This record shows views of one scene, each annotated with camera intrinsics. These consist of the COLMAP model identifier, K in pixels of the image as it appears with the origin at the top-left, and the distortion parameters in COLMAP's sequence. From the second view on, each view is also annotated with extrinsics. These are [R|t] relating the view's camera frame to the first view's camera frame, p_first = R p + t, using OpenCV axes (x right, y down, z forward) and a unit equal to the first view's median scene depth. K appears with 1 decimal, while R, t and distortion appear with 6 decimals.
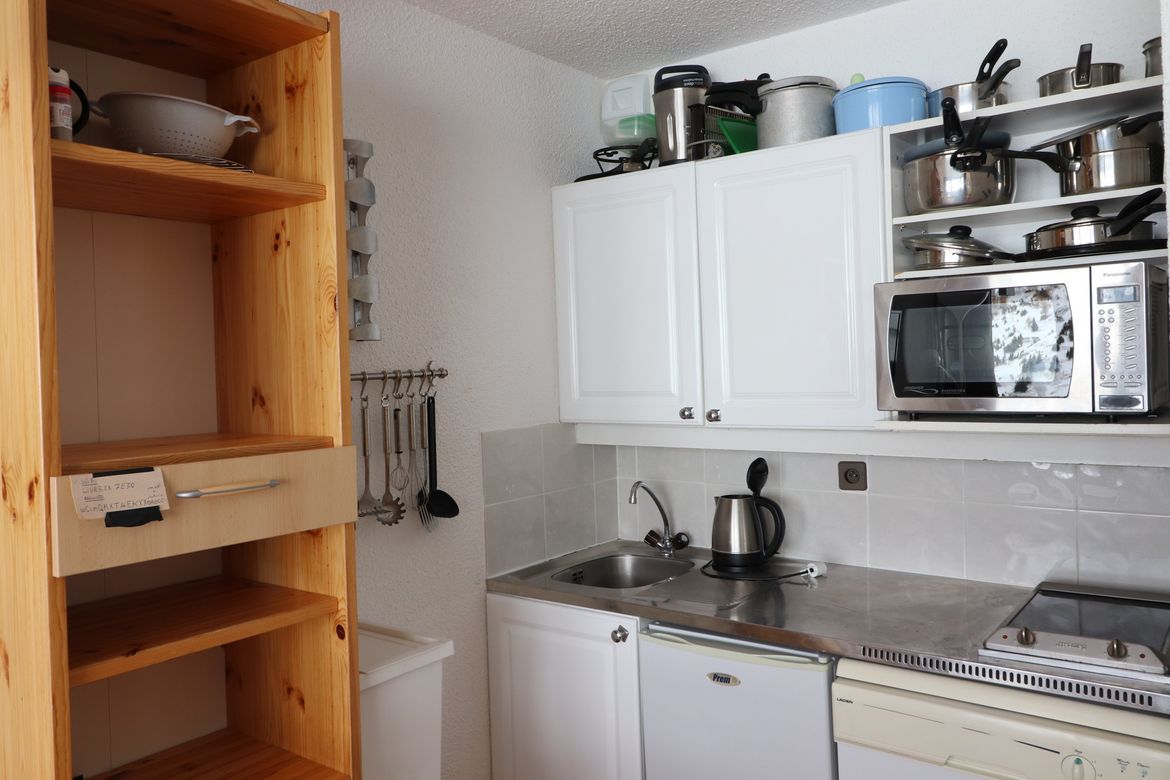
lens RADIAL K [[939.0, 0, 581.1], [0, 939.0, 385.4], [0, 0, 1]] dist [0.035275, -0.007705]
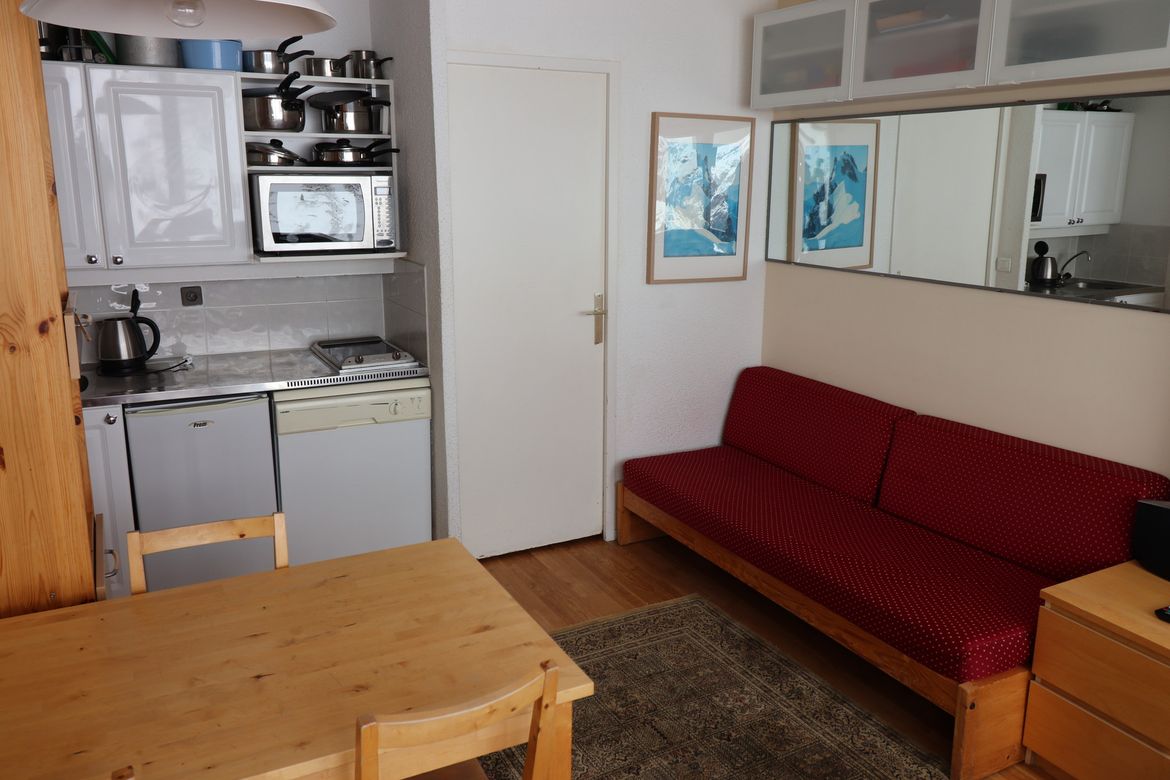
lens RADIAL K [[939.0, 0, 581.1], [0, 939.0, 385.4], [0, 0, 1]] dist [0.035275, -0.007705]
pose [[0.415038, -0.168653, 0.894036, -1.078860], [0.009192, 0.983395, 0.181243, -0.042016], [-0.909758, -0.067005, 0.409697, -0.260293]]
